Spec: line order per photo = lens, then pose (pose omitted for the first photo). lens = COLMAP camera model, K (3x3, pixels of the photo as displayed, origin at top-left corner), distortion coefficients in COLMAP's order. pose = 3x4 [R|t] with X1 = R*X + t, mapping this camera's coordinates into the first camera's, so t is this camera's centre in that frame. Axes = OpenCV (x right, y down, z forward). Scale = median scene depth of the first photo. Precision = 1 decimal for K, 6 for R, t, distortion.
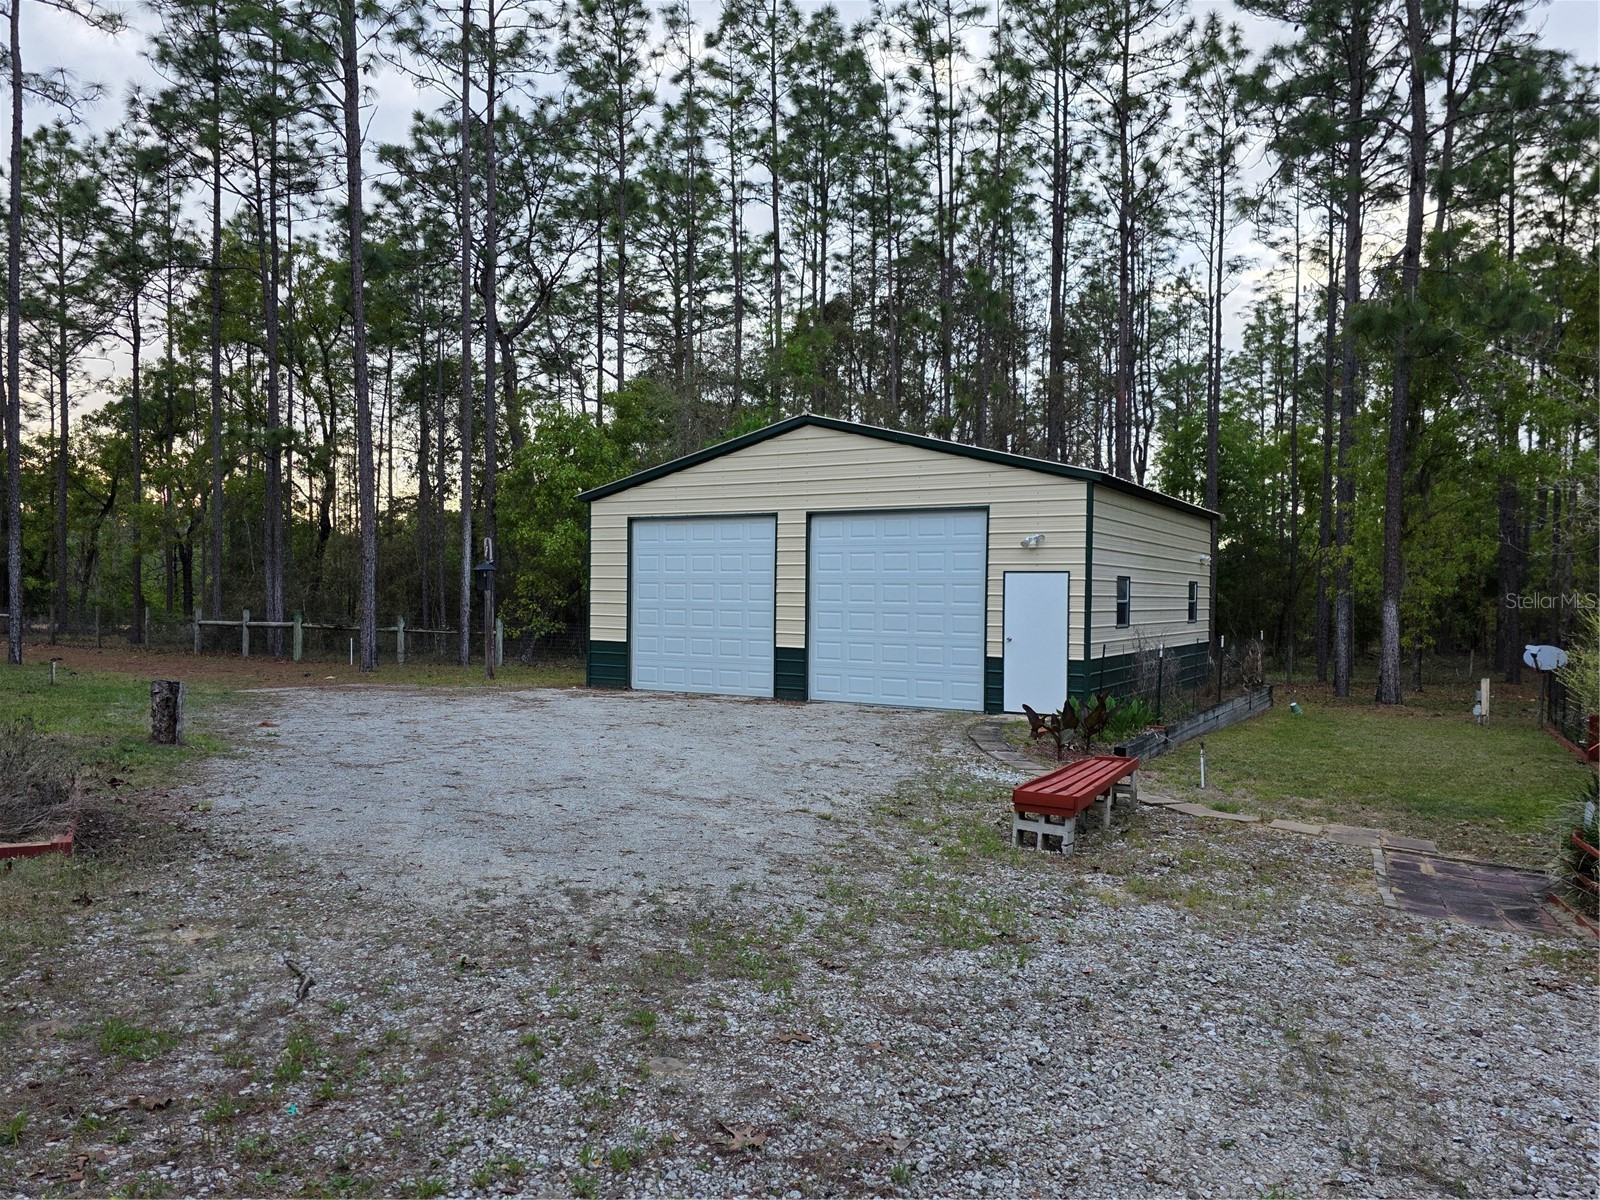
lens RADIAL K [[1151.6, 0, 778.6], [0, 1151.6, 612.3], [0, 0, 1]] dist [0.094063, -0.115357]
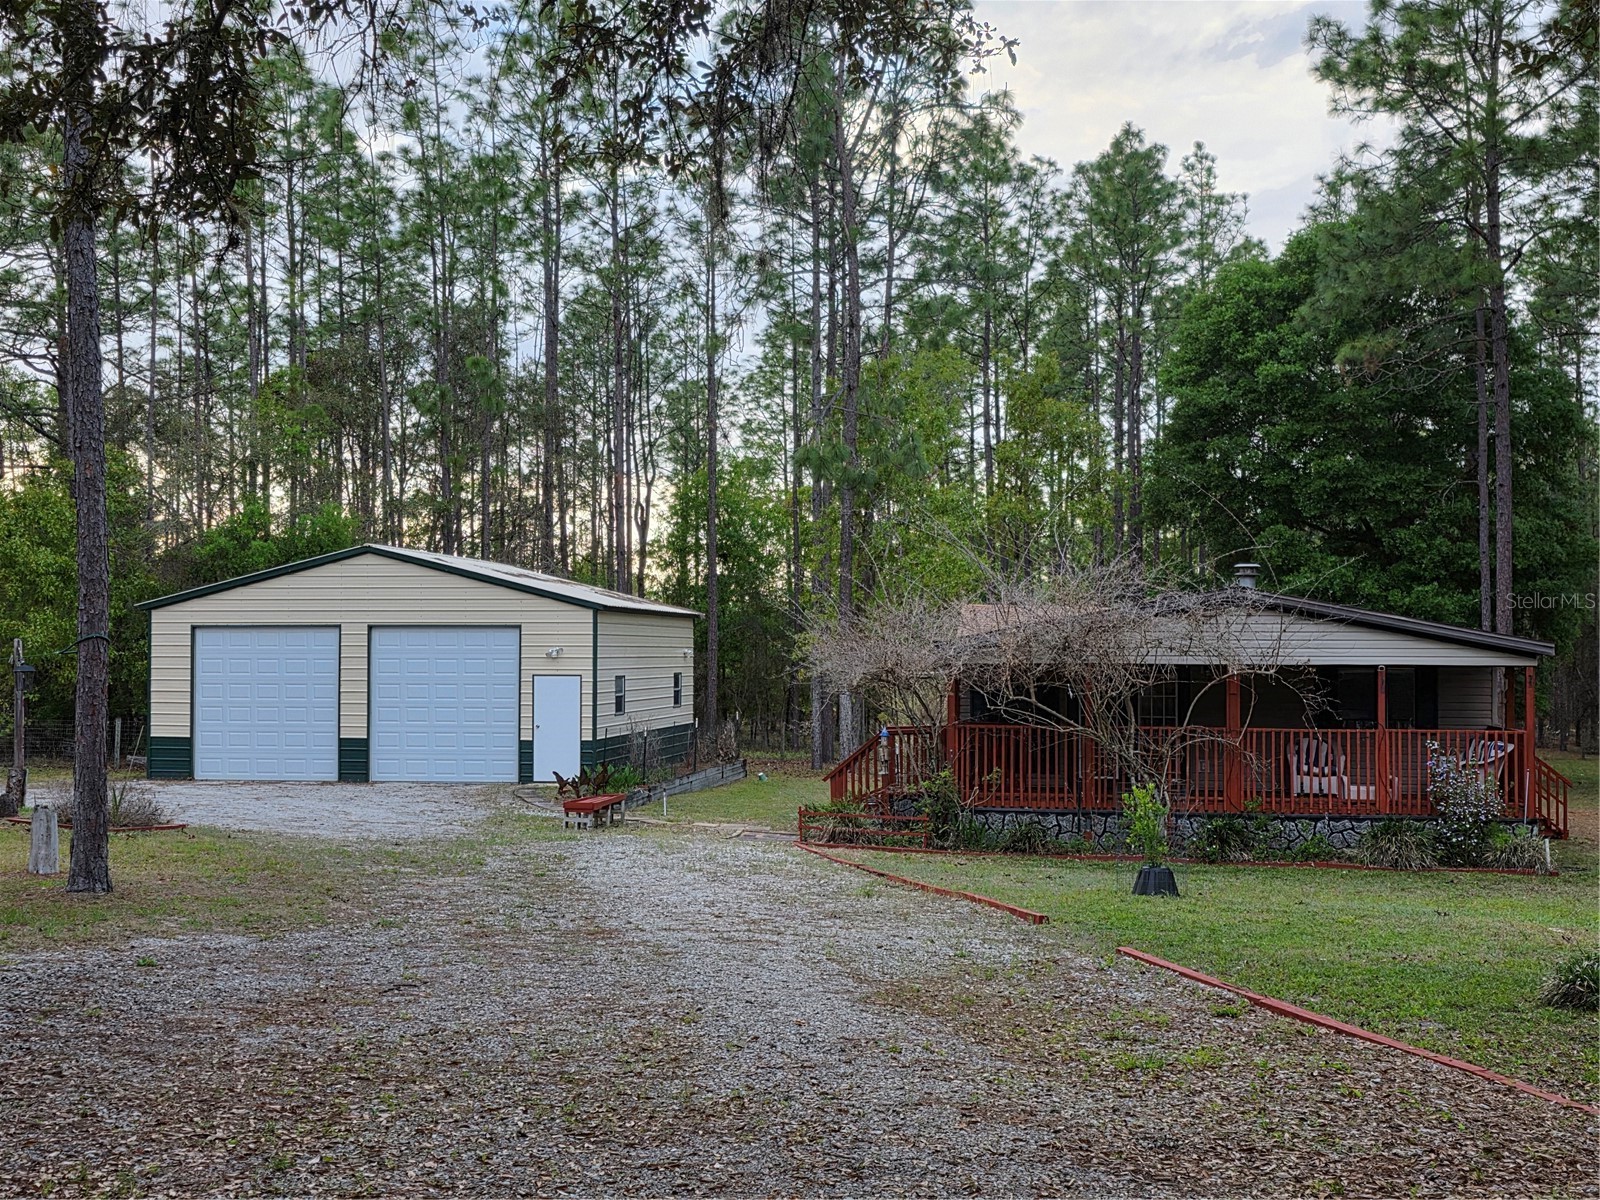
lens RADIAL K [[1918.1, 0, 800.0], [0, 1918.1, 600.0], [0, 0, 1]] dist [0.053883, -0.243336]
pose [[0.930740, -0.001683, 0.365677, -0.261517], [0.016212, 0.999196, -0.036666, -0.028727], [-0.365322, 0.040055, 0.930019, -0.935166]]
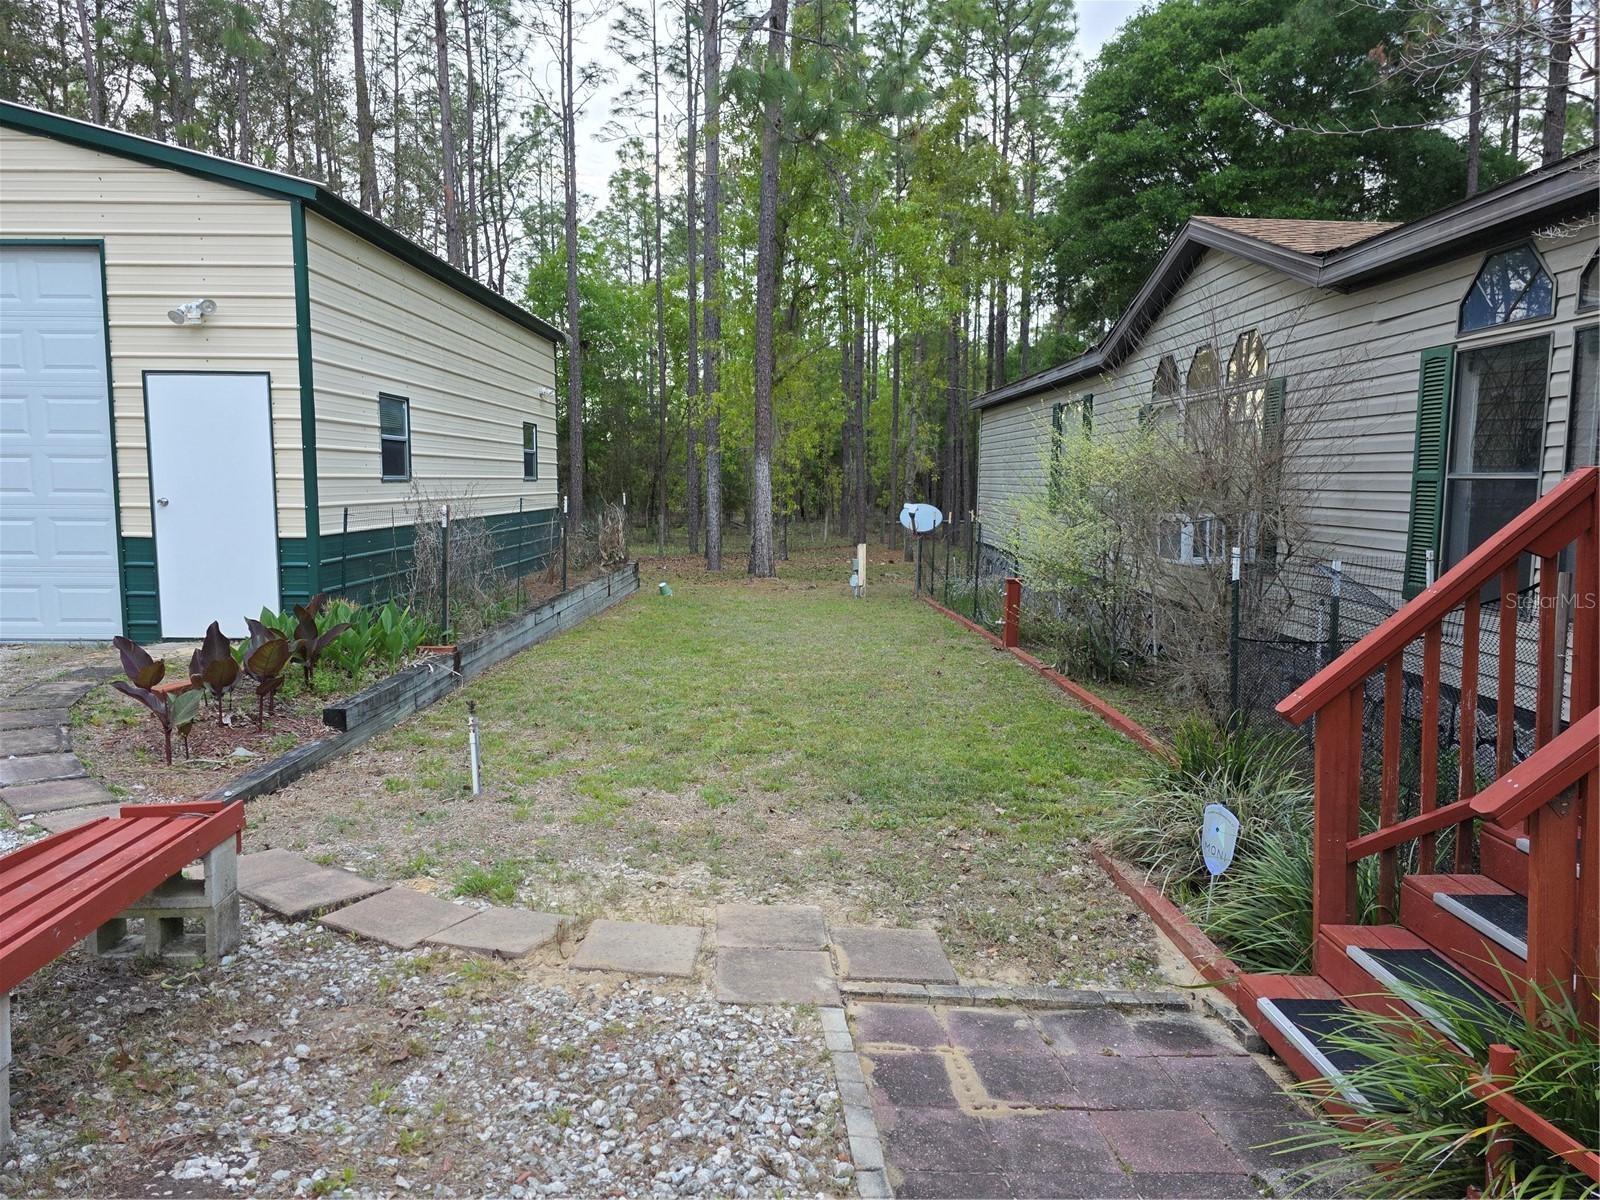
lens RADIAL K [[1151.6, 0, 778.6], [0, 1151.6, 612.3], [0, 0, 1]] dist [0.094063, -0.115357]
pose [[0.872755, -0.064237, 0.483914, 0.147684], [0.013483, 0.994098, 0.107643, 0.015816], [-0.487972, -0.087421, 0.868470, 0.318209]]
